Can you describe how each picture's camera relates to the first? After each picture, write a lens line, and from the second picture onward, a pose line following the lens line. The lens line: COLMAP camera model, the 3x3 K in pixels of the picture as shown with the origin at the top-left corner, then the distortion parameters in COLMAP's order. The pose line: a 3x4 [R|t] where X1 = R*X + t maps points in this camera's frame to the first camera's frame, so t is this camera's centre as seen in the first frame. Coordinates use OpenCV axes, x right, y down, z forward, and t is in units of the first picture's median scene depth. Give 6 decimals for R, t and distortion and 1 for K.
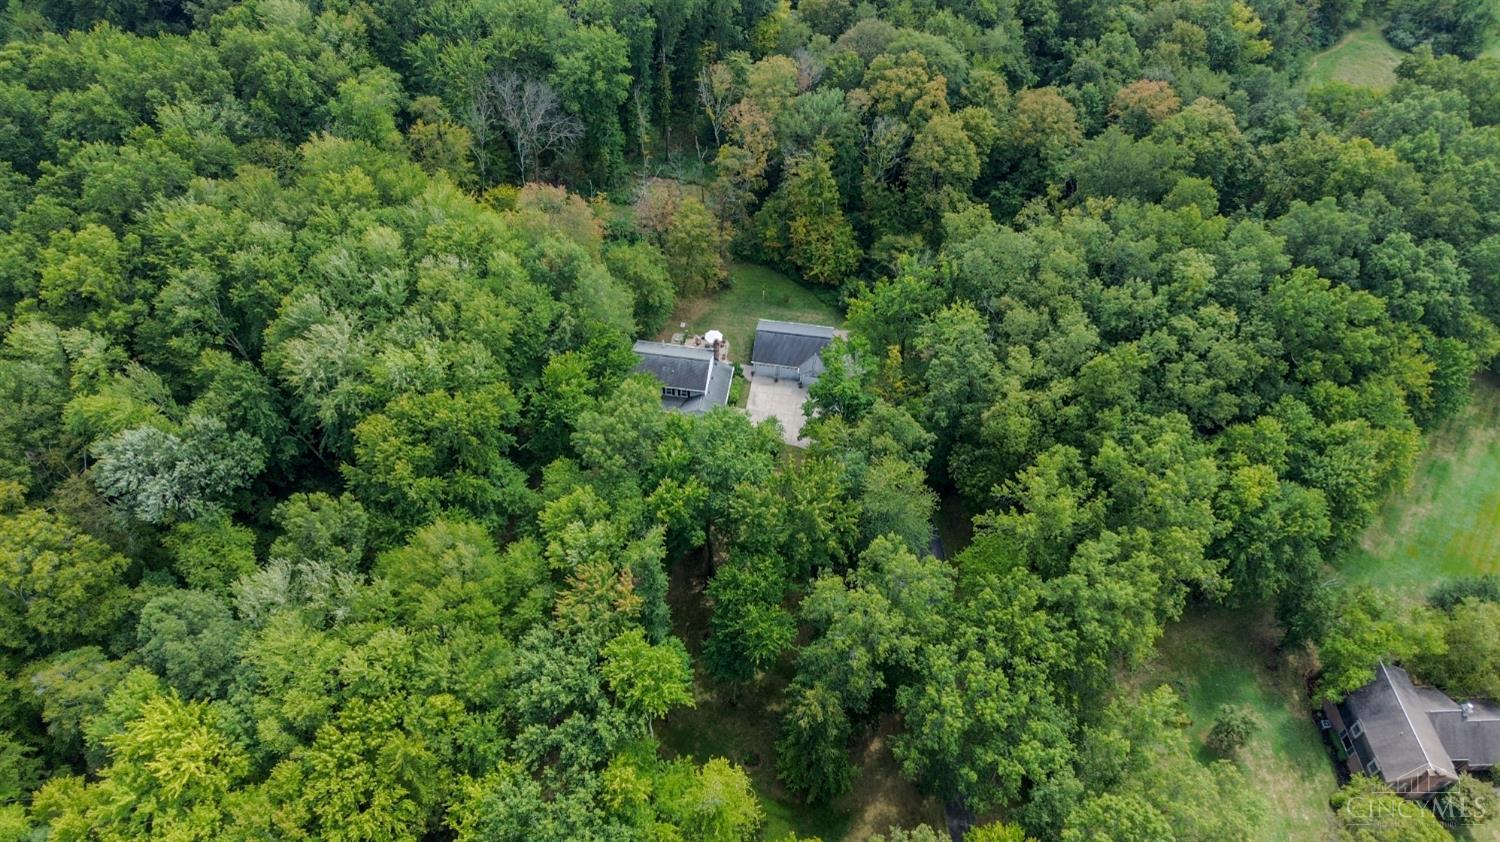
lens RADIAL K [[999.7, 0, 750.0], [0, 999.7, 421.0], [0, 0, 1]] dist [0.019897, 0.002364]
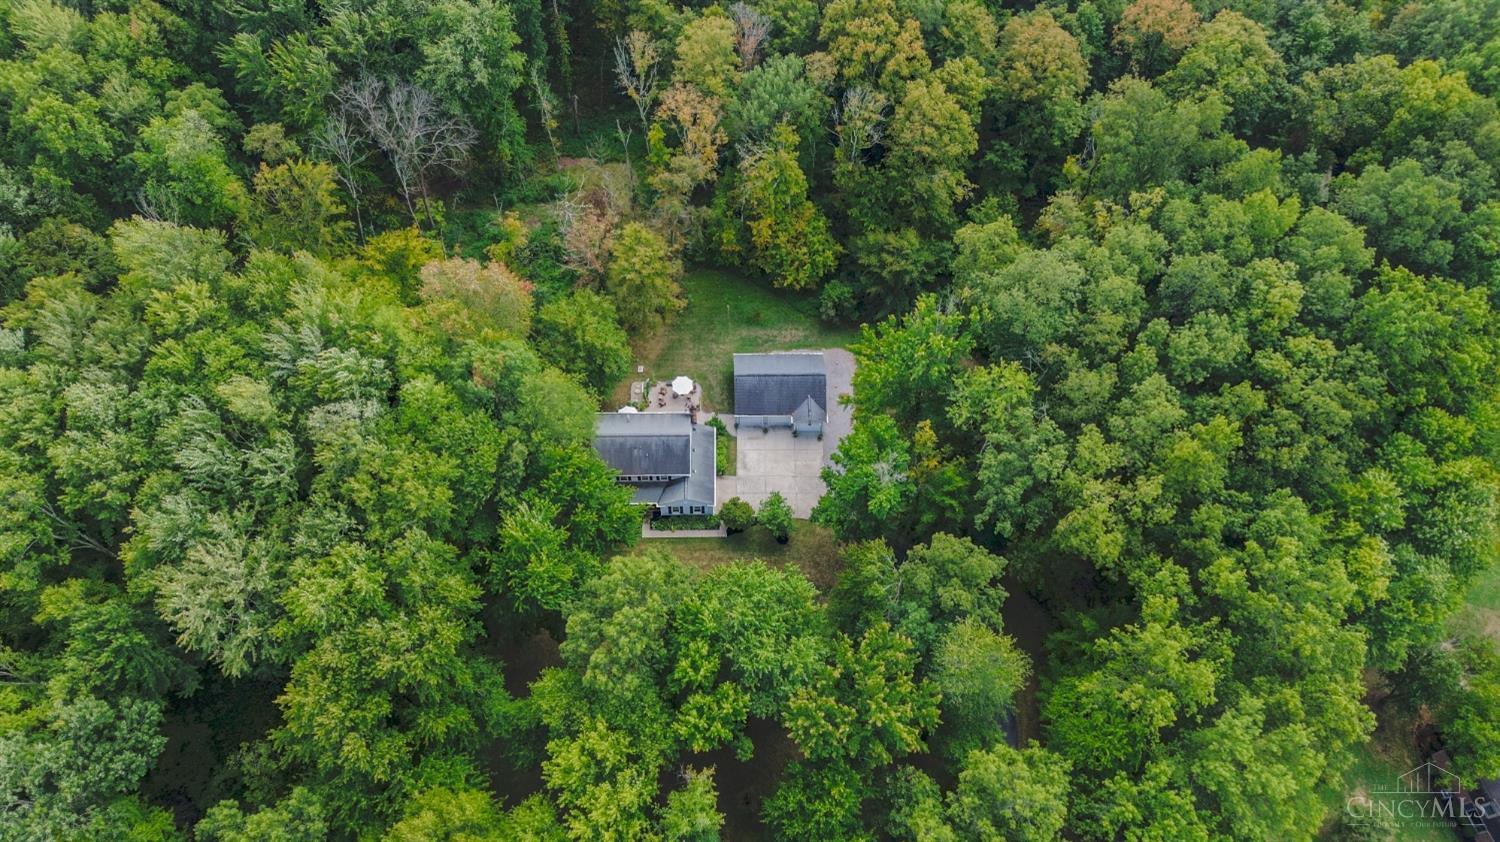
lens RADIAL K [[1008.6, 0, 747.4], [0, 1008.6, 394.1], [0, 0, 1]] dist [0.017458, -0.000063]
pose [[0.986345, -0.143942, 0.080032, -0.056125], [0.128407, 0.976410, 0.173593, -0.235597], [-0.103132, -0.160946, 0.981560, 0.191512]]
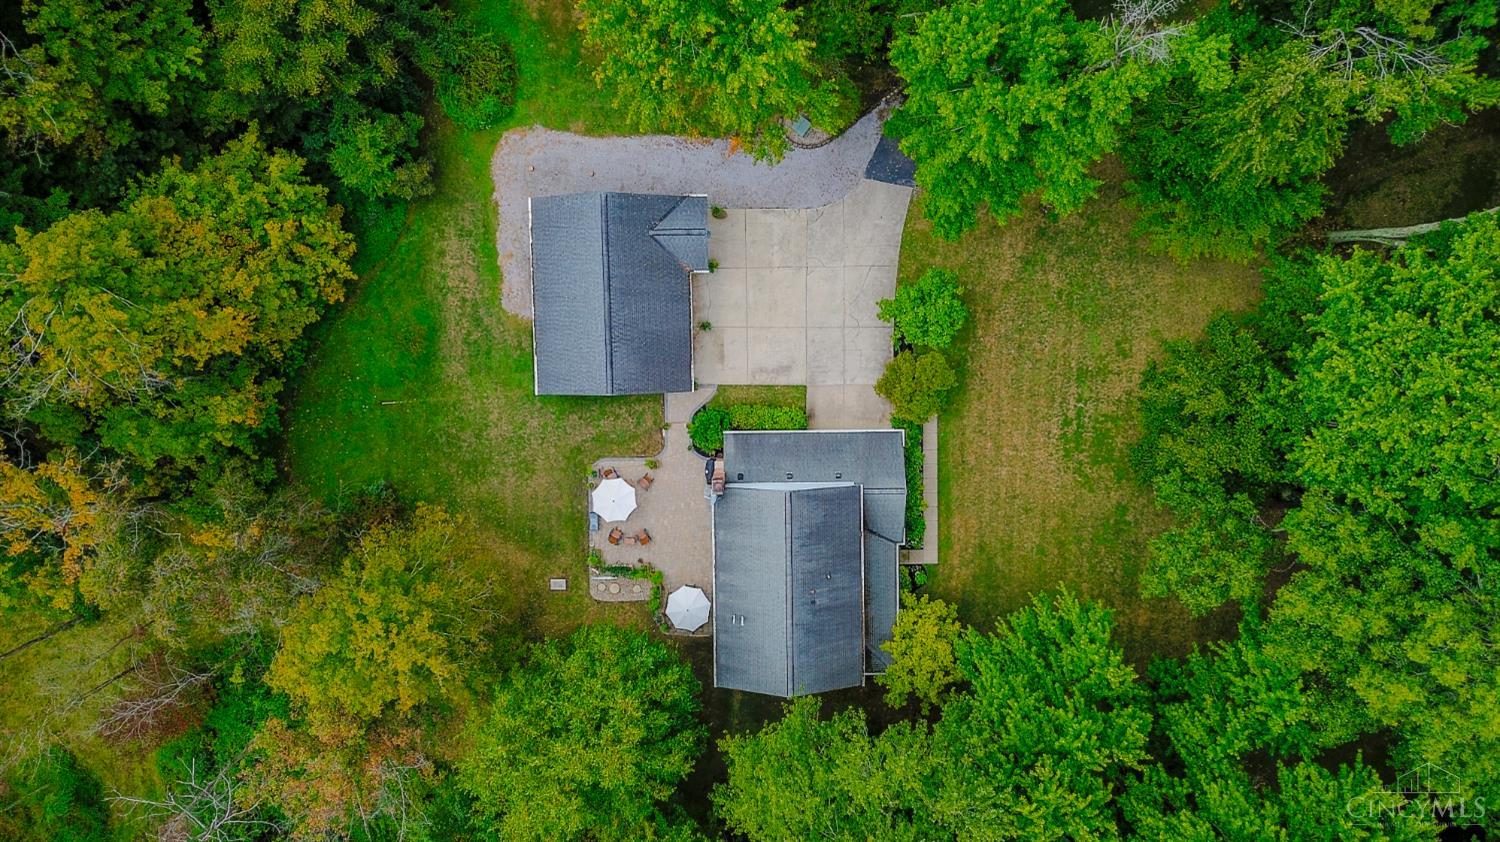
lens RADIAL K [[1008.3, 0, 734.5], [0, 1008.3, 430.4], [0, 0, 1]] dist [0.029386, -0.001963]
pose [[-0.161821, -0.981472, -0.102597, 0.026258], [0.760563, -0.190288, 0.620753, -0.317204], [-0.628775, 0.022419, 0.777264, 0.722399]]
